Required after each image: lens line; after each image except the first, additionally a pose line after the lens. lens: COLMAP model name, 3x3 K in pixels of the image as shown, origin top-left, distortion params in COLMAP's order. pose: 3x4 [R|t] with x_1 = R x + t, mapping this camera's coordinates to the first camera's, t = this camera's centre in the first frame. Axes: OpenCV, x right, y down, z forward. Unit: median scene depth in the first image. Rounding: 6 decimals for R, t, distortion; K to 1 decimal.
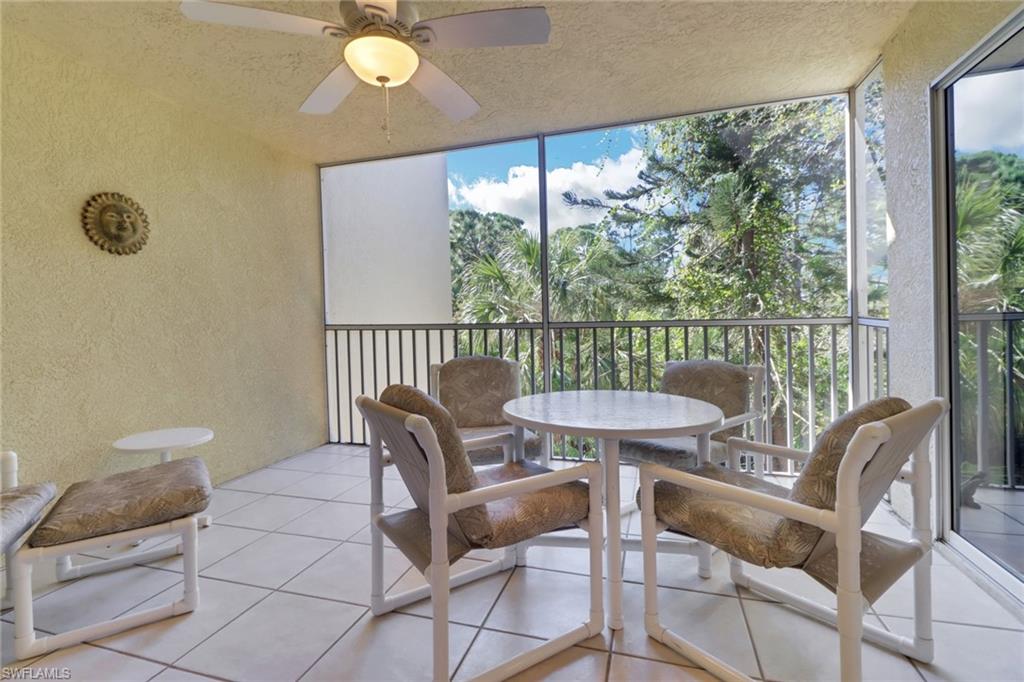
lens RADIAL K [[470.2, 0, 510.9], [0, 470.2, 330.6], [0, 0, 1]] dist [0.001792, 0.000259]
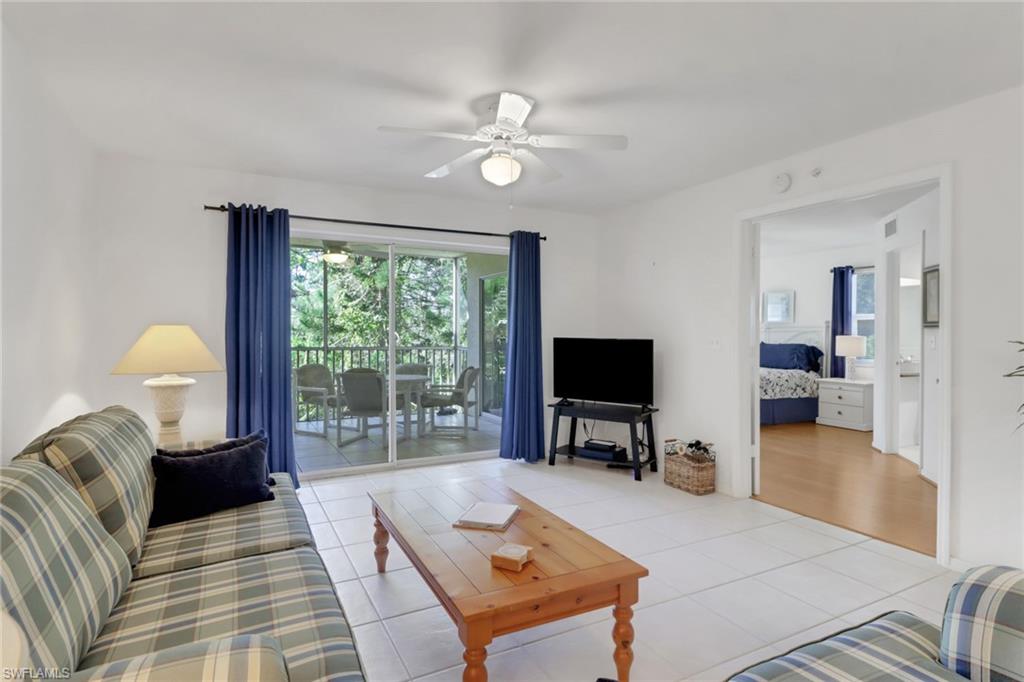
lens RADIAL K [[537.1, 0, 512.0], [0, 537.1, 341.0], [0, 0, 1]] dist [0.000493, 0.000025]
pose [[0.706335, 0.021133, 0.707562, -1.337213], [-0.006679, 0.999709, -0.023190, 0.004123], [-0.707846, 0.011654, 0.706271, -1.517630]]
